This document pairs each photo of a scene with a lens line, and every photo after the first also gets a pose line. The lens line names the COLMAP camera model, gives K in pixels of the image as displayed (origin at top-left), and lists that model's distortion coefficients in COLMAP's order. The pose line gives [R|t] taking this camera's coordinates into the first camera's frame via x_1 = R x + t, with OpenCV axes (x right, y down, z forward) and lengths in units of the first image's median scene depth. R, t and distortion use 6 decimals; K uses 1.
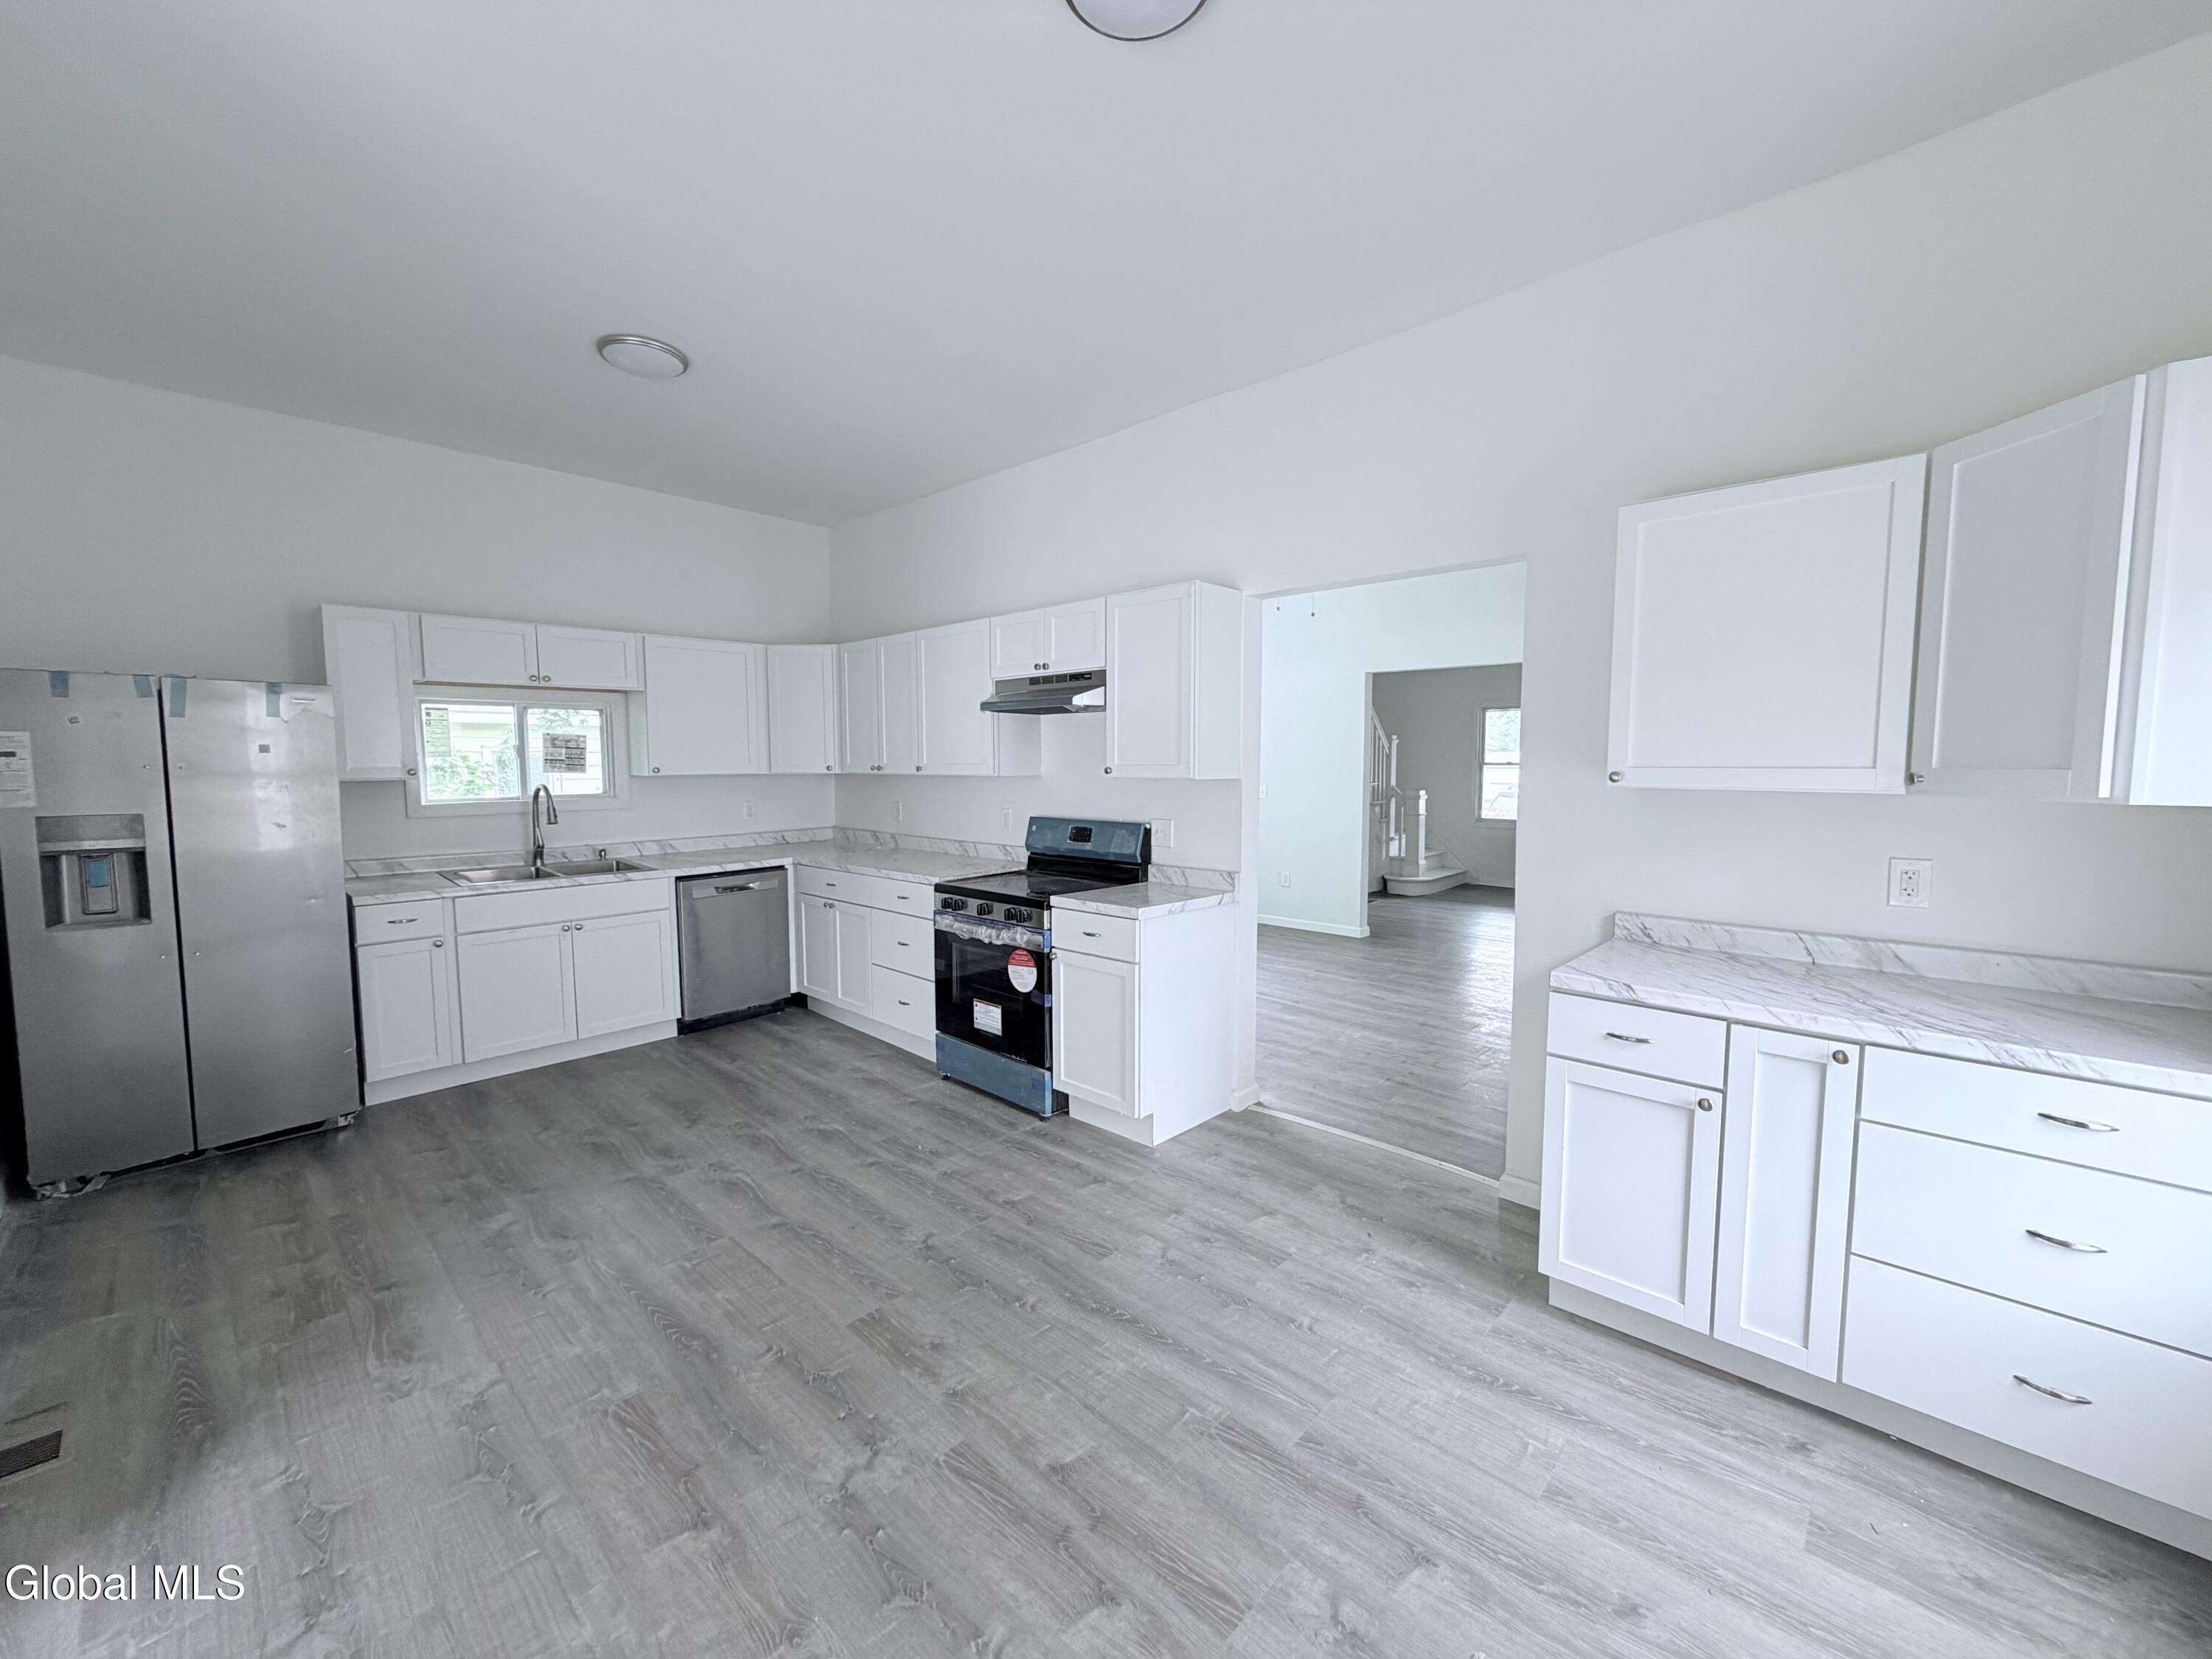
lens RADIAL K [[880.1, 0, 1100.9], [0, 880.1, 828.5], [0, 0, 1]] dist [0.000416, 0.000152]
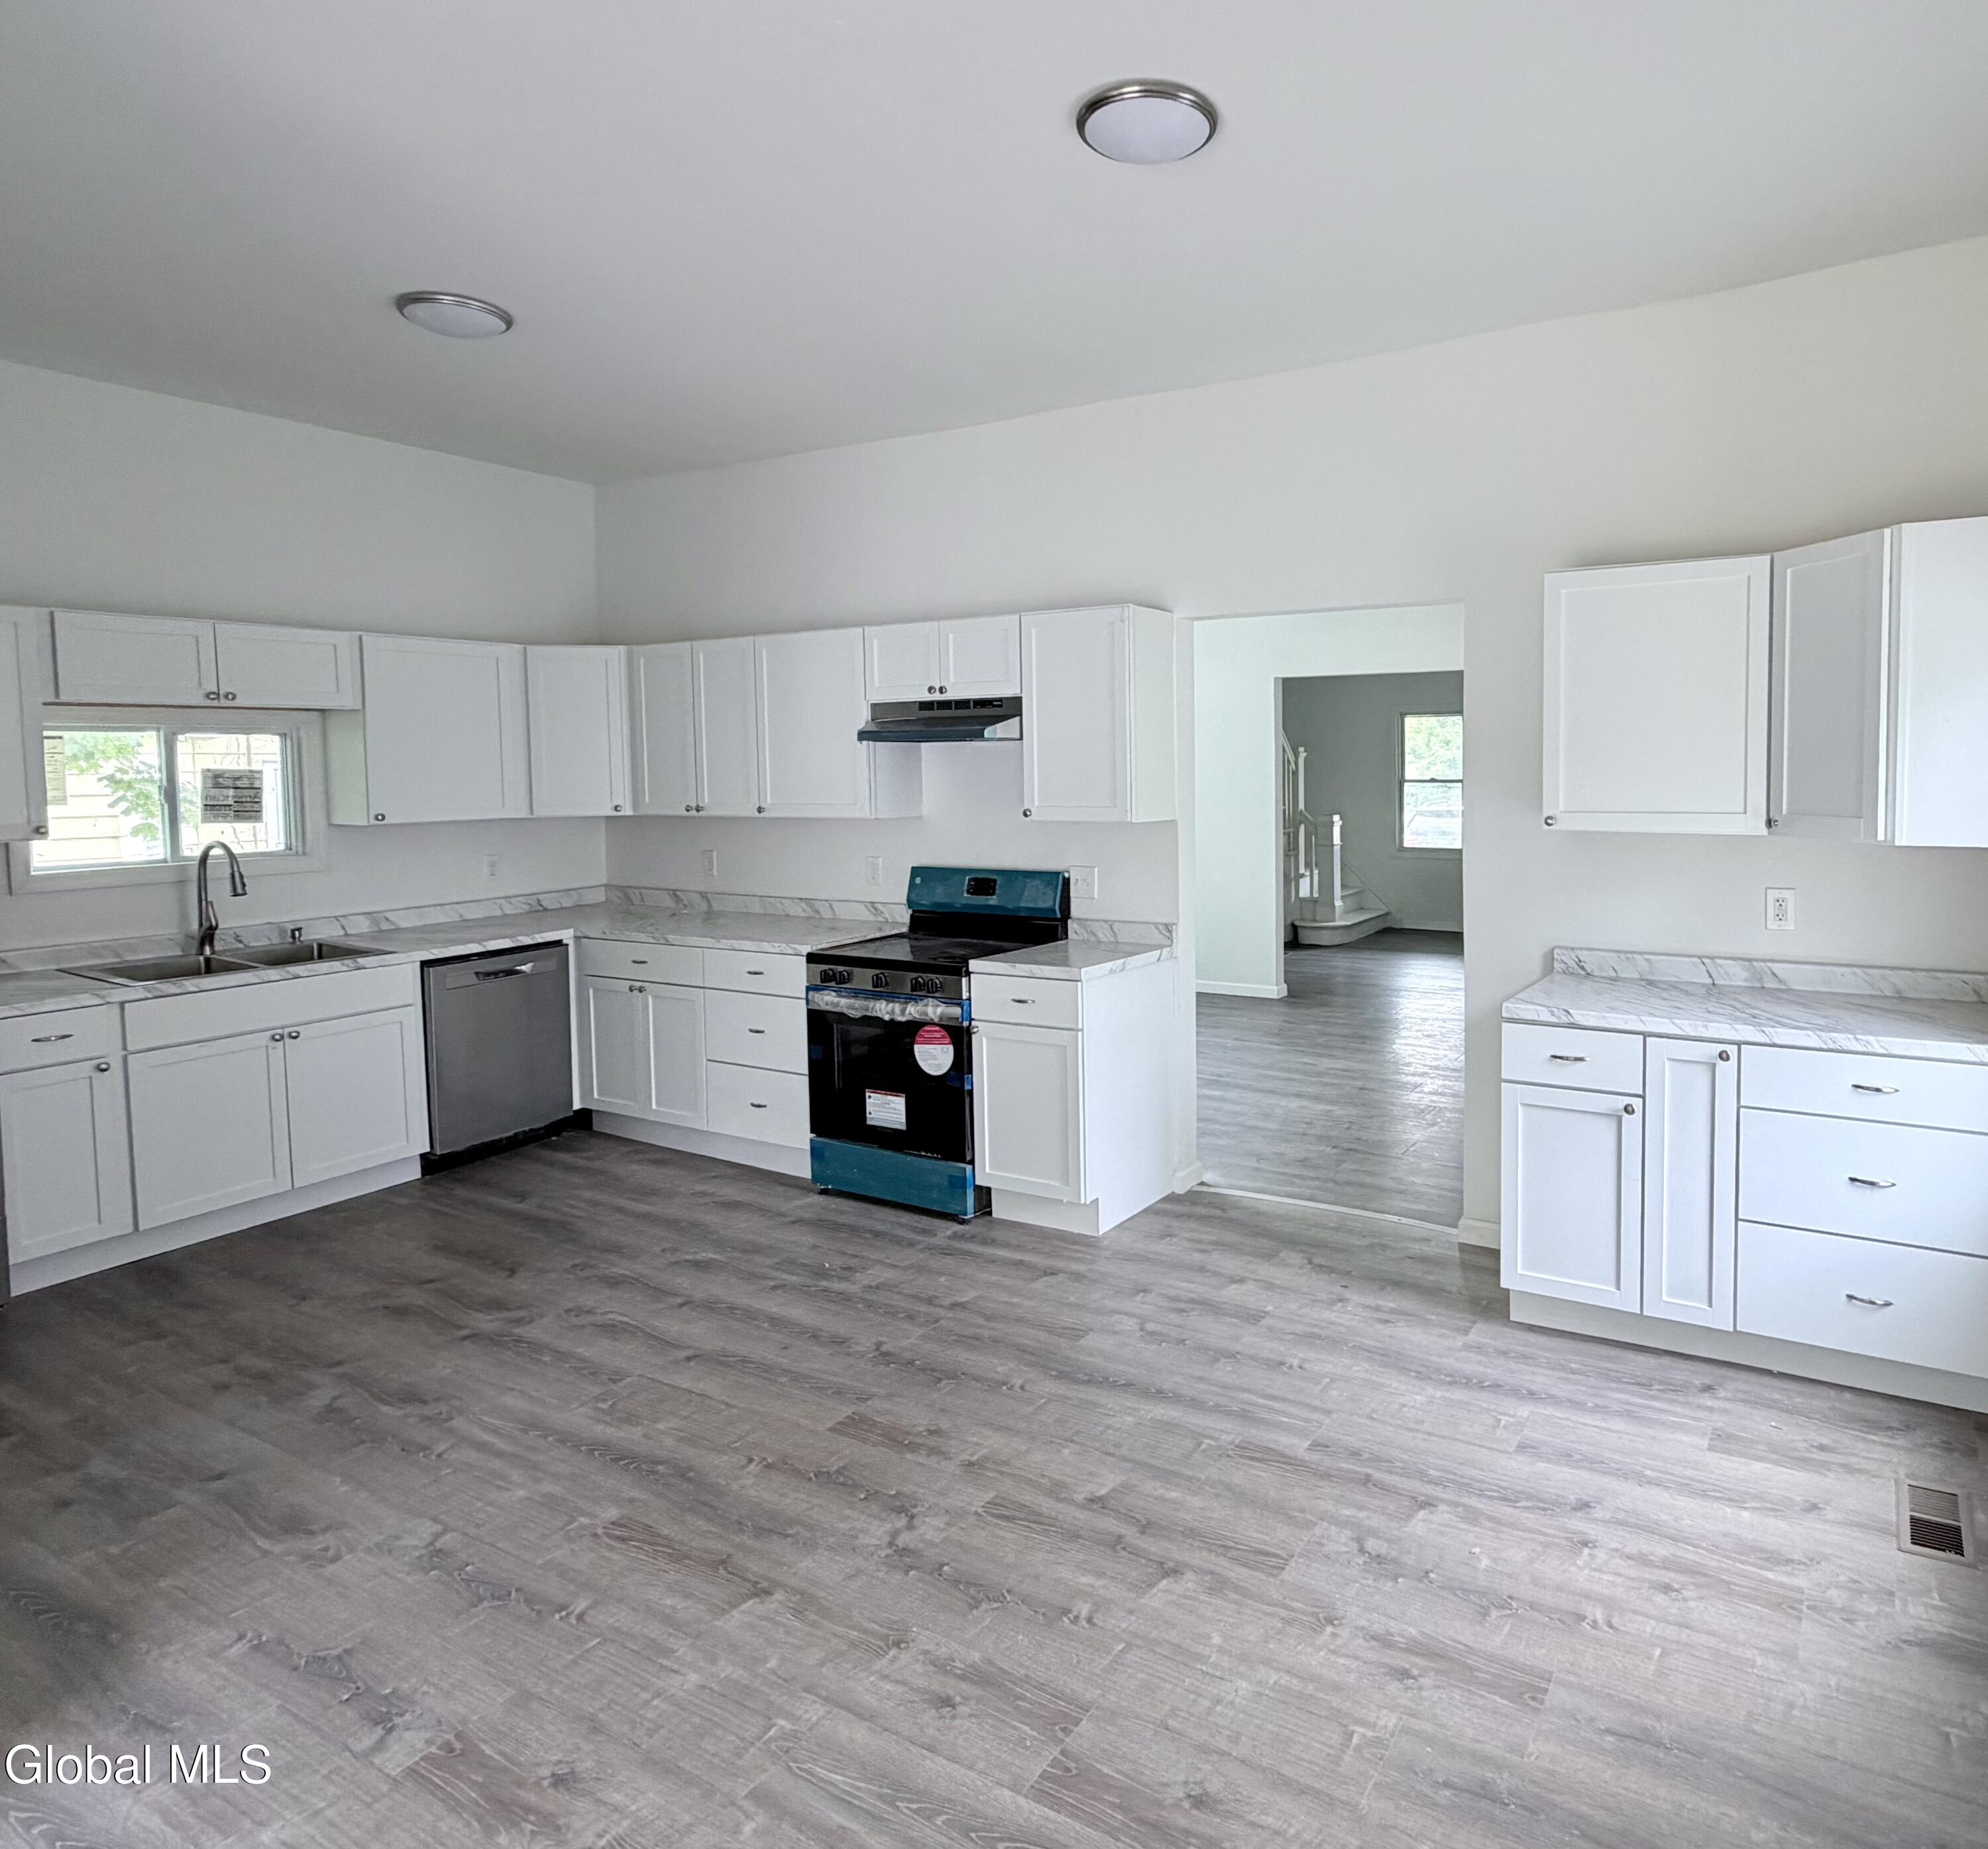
lens RADIAL K [[1266.8, 0, 1197.6], [0, 1266.8, 837.1], [0, 0, 1]] dist [-0.000514, 0.000714]
pose [[0.966574, -0.022705, 0.255380, -0.162665], [0.028122, 0.999450, -0.017580, -0.016850], [-0.254840, 0.024174, 0.966681, -0.276136]]
